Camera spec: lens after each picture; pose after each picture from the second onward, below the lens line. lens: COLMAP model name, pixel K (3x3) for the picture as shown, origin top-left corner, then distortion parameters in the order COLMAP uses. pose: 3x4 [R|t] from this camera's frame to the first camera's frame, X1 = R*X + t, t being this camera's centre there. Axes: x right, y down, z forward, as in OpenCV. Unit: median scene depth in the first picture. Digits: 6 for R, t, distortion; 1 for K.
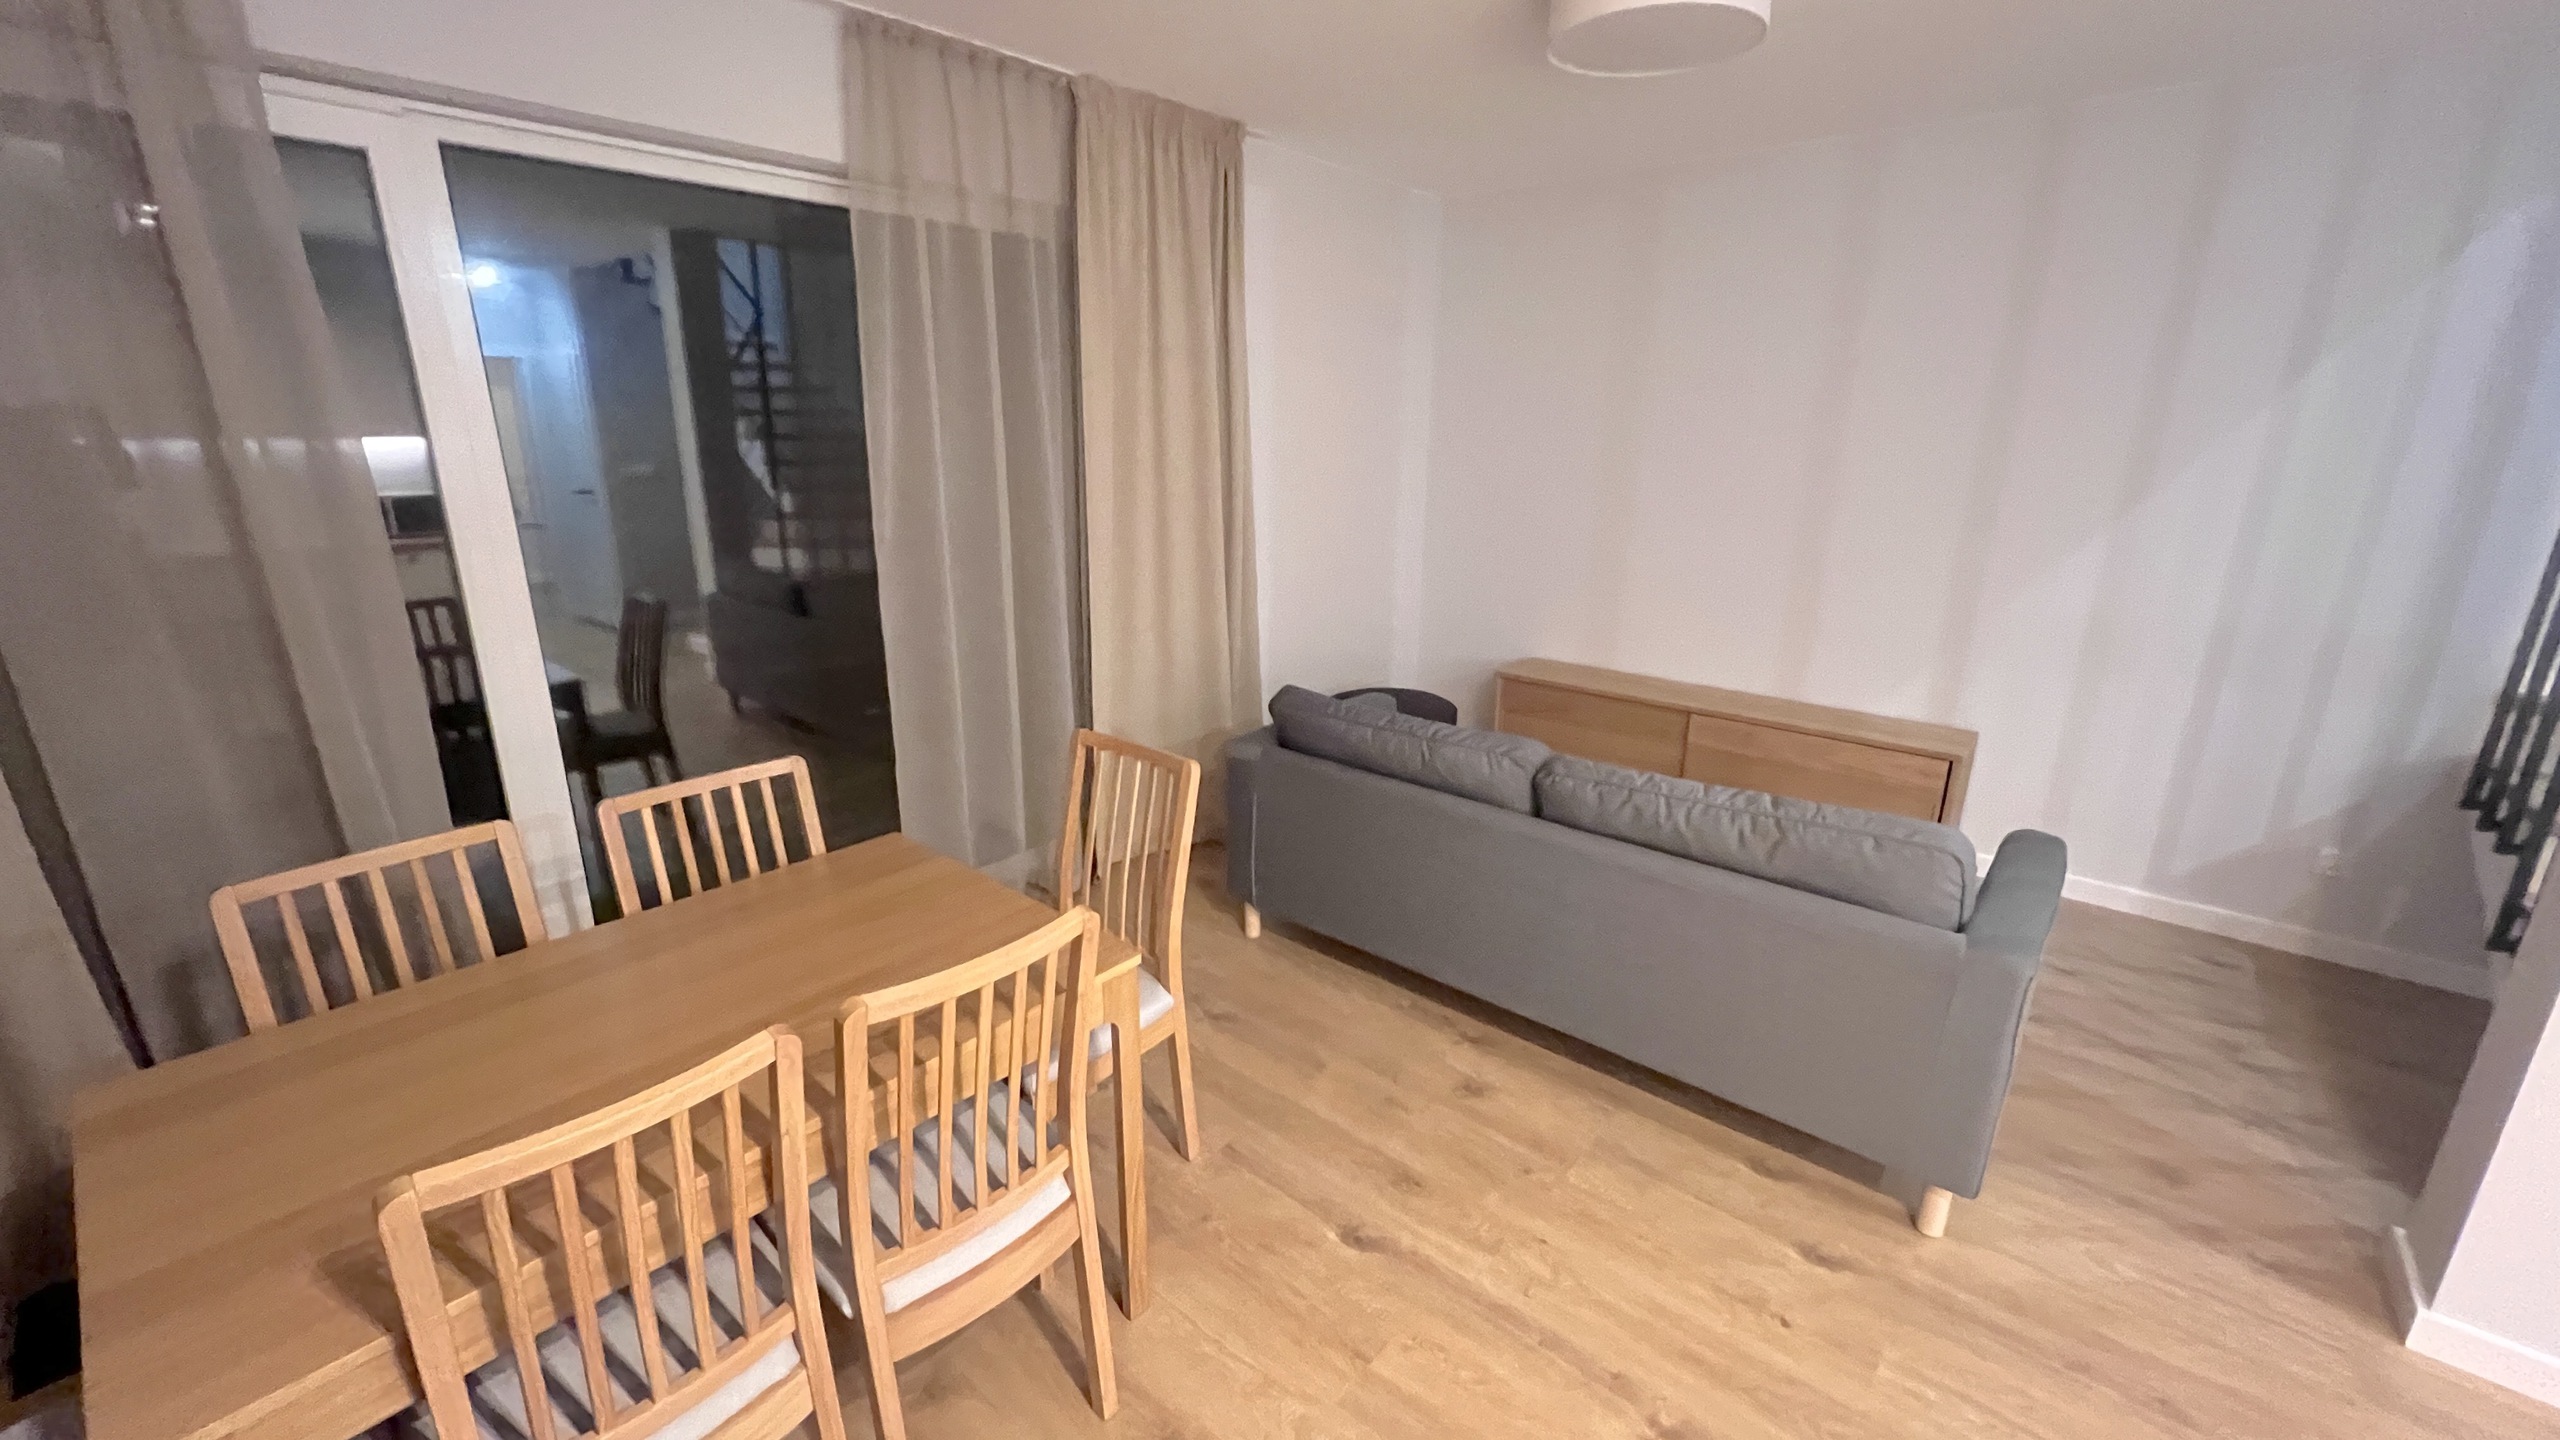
lens RADIAL K [[1024.1, 0, 1269.7], [0, 1024.1, 718.3], [0, 0, 1]] dist [0.001402, 0.000196]
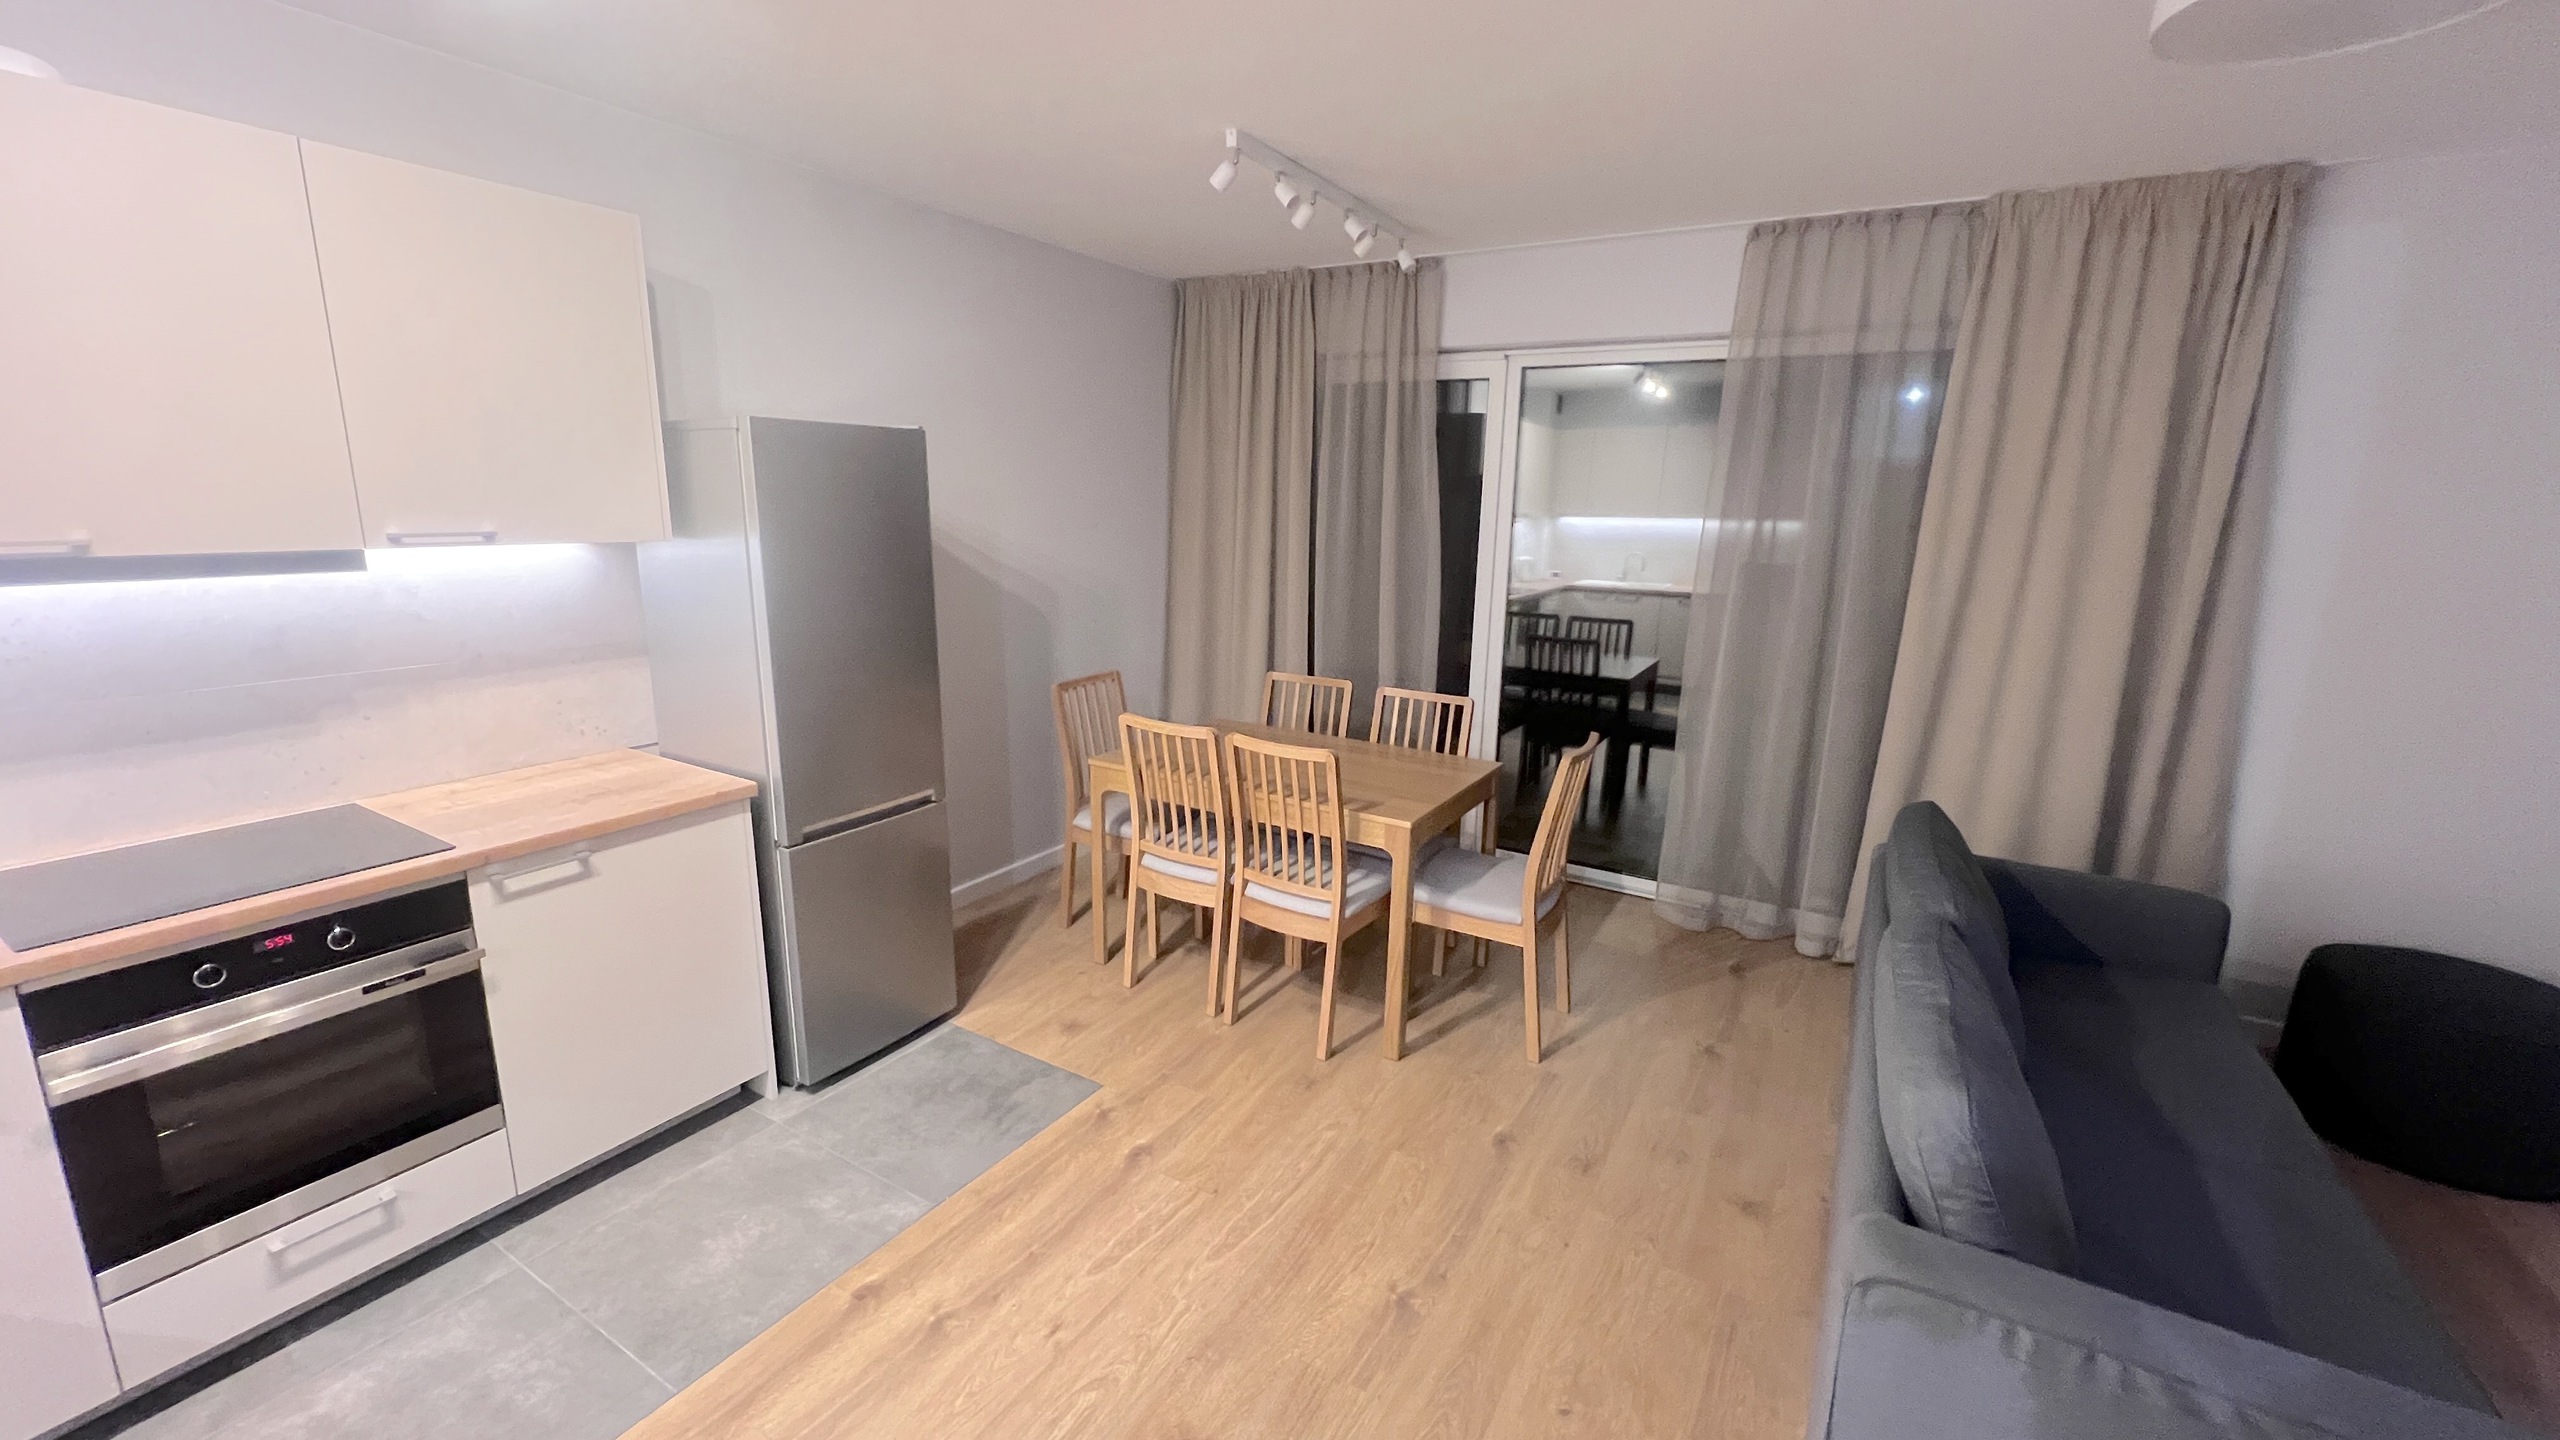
lens RADIAL K [[1024.1, 0, 1269.7], [0, 1024.1, 718.3], [0, 0, 1]] dist [0.001402, 0.000196]
pose [[0.171763, 0.209796, -0.962540, 1.175769], [-0.298929, 0.942093, 0.151996, -0.093242], [0.938690, 0.261624, 0.224530, 0.316120]]
